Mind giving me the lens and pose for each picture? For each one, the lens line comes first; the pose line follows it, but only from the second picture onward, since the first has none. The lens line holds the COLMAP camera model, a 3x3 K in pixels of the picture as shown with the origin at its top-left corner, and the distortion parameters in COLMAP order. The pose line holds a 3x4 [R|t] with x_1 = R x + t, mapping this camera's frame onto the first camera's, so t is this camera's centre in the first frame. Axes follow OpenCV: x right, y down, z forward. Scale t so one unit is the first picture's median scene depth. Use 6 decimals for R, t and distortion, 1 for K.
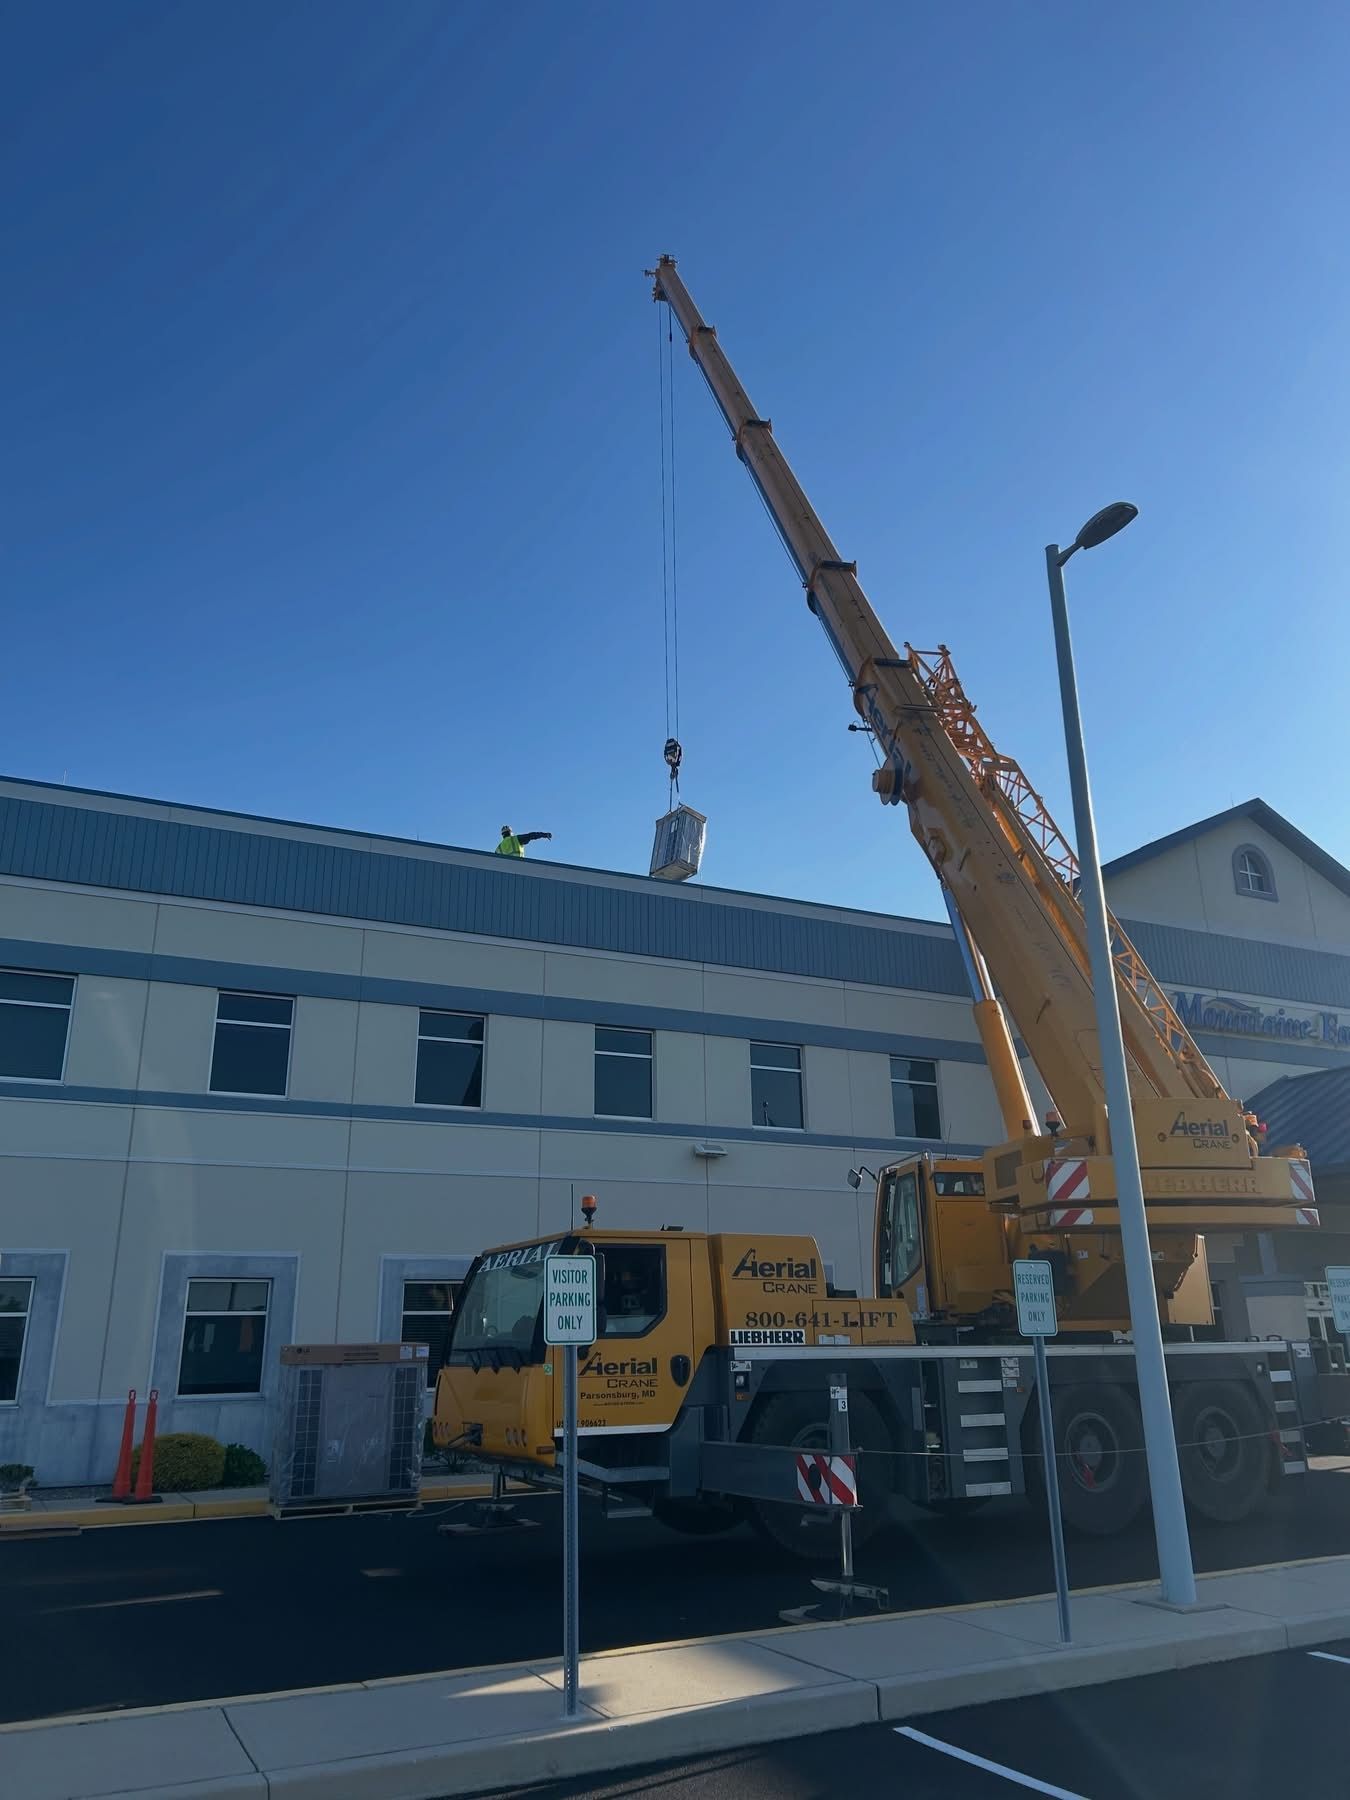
lens RADIAL K [[1261.4, 0, 675.0], [0, 1261.4, 900.0], [0, 0, 1]] dist [0.055147, -0.056677]
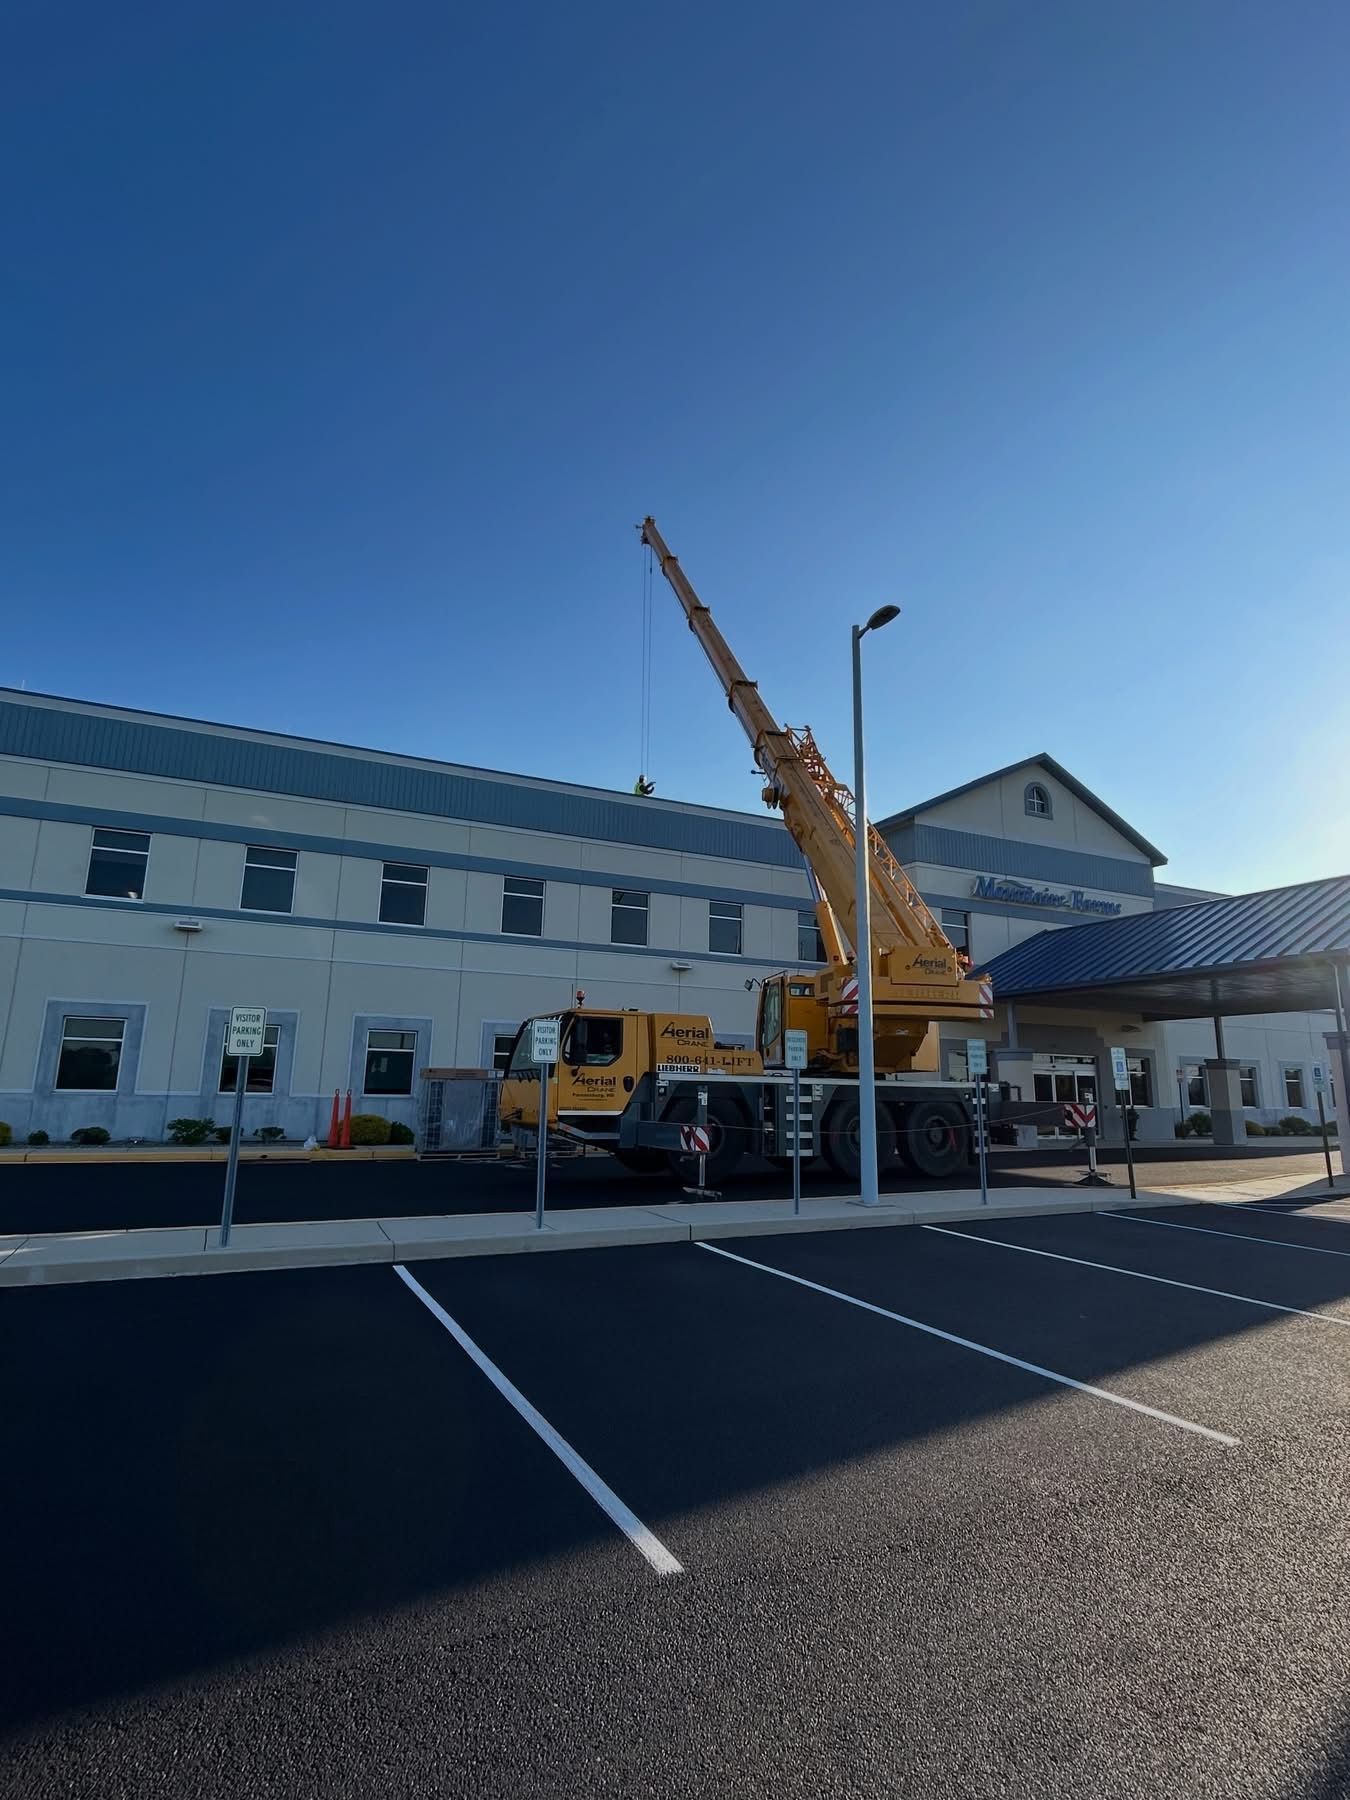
lens RADIAL K [[848.1, 0, 675.0], [0, 848.1, 900.0], [0, 0, 1]] dist [0.033412, -0.000022]
pose [[0.999340, 0.028132, -0.022992, 0.075349], [-0.025110, 0.992146, 0.122536, -0.039342], [0.026259, -0.121877, 0.992198, -0.155700]]
